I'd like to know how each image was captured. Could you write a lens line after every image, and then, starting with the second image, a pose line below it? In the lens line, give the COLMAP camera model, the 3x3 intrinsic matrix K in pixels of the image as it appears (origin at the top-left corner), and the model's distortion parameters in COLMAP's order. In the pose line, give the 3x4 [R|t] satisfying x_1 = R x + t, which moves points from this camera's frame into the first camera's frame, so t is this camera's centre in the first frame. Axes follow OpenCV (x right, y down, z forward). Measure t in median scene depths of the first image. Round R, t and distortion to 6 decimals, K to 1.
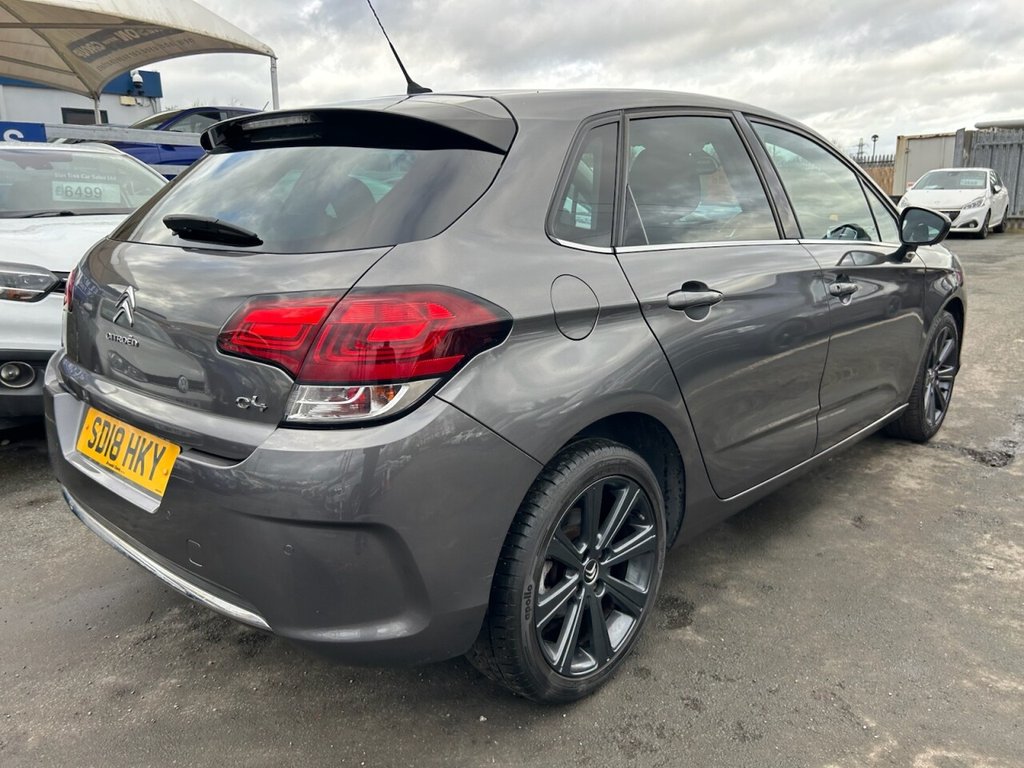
lens RADIAL K [[775.5, 0, 508.5], [0, 775.5, 380.5], [0, 0, 1]] dist [0.051402, -0.055153]
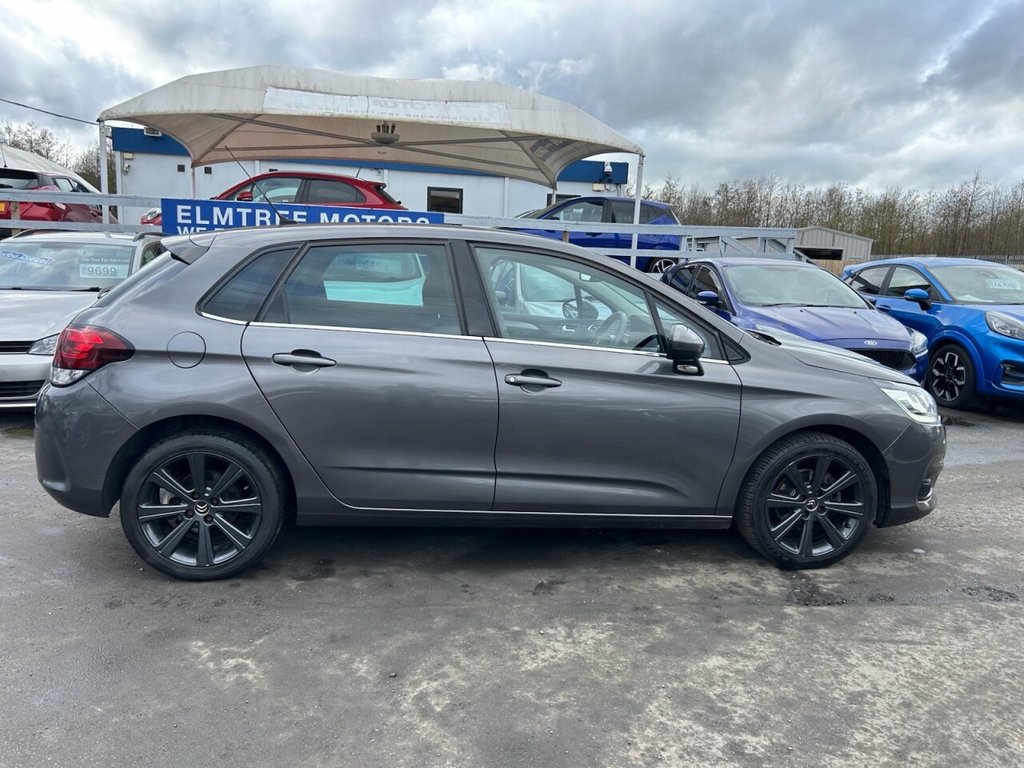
lens RADIAL K [[775.5, 0, 505.1], [0, 775.5, 385.6], [0, 0, 1]] dist [0.051402, -0.055153]
pose [[0.775989, 0.148556, -0.613003, 1.487481], [-0.196288, 0.980486, -0.010865, -0.115877], [0.599427, 0.128756, 0.790006, 0.016072]]
